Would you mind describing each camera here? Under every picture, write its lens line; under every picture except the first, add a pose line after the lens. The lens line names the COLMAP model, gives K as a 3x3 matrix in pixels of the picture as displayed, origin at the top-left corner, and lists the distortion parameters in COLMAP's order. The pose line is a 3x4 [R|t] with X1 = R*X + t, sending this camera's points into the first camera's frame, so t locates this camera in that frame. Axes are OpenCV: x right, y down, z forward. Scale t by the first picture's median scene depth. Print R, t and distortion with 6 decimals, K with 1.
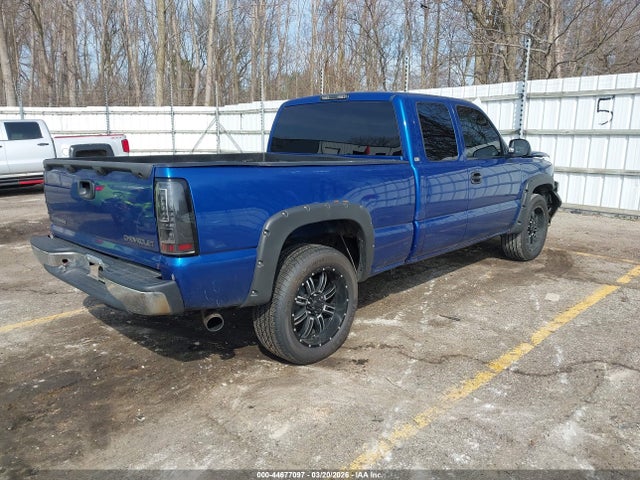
lens RADIAL K [[496.3, 0, 318.8], [0, 496.3, 242.9], [0, 0, 1]] dist [-0.056901, 0.044454]
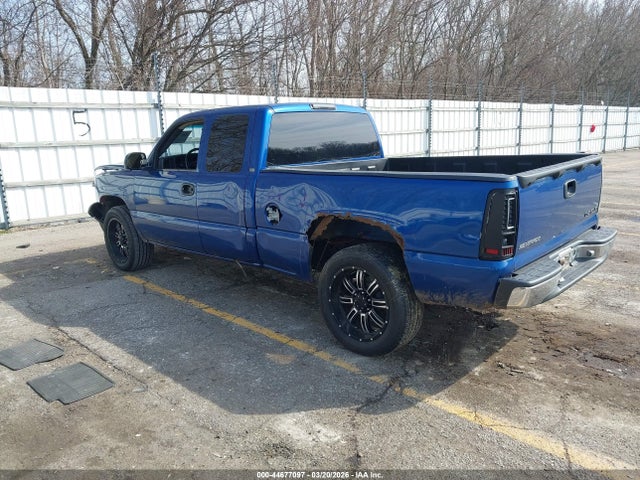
lens RADIAL K [[512.2, 0, 321.9], [0, 512.2, 239.3], [0, 0, 1]] dist [-0.058765, 0.001826]
pose [[-0.018613, -0.193409, 0.980942, -0.553130], [0.237384, 0.952203, 0.192247, -0.119235], [-0.971238, 0.236438, 0.028189, 0.534023]]
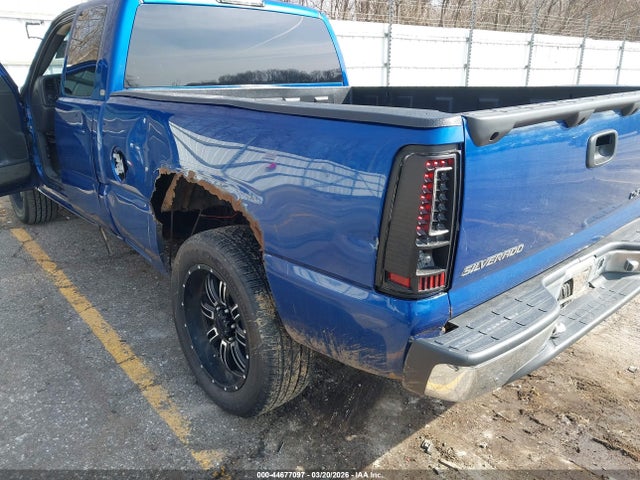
lens RADIAL K [[496.3, 0, 315.8], [0, 496.3, 238.6], [0, 0, 1]] dist [-0.056901, 0.044454]
pose [[0.097933, -0.311943, 0.945040, -0.346943], [0.204878, 0.935584, 0.287591, -0.076309], [-0.973876, 0.165453, 0.155535, 0.422772]]
